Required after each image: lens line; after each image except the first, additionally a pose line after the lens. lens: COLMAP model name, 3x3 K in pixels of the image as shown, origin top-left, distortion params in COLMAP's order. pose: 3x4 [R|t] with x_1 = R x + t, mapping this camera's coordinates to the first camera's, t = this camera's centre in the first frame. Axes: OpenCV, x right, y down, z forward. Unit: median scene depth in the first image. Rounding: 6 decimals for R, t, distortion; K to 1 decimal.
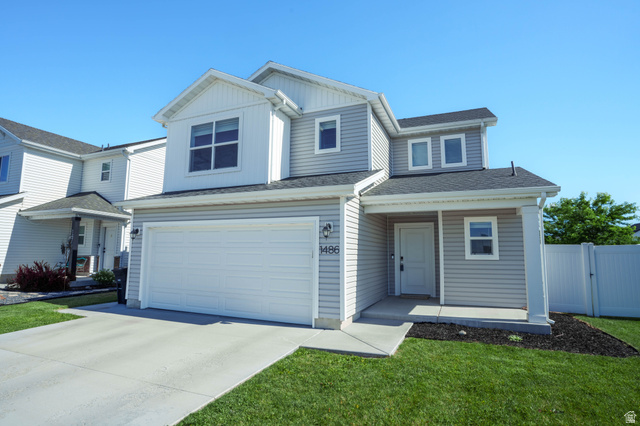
lens RADIAL K [[346.3, 0, 320.0], [0, 346.3, 213.0], [0, 0, 1]] dist [-0.066729, 0.034623]
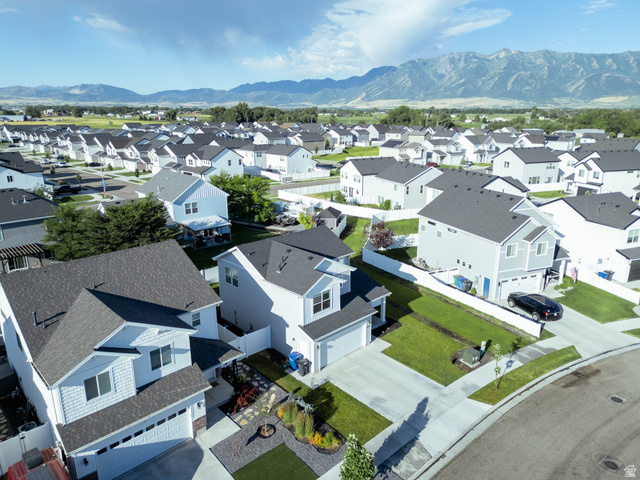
lens RADIAL K [[447.5, 0, 320.0], [0, 447.5, 240.0], [0, 0, 1]] dist [0.088969, -0.096434]
pose [[0.398803, -0.264430, 0.878085, -3.129654], [-0.107195, 0.937518, 0.331014, -1.732777], [-0.910750, -0.226136, 0.345539, -0.010799]]
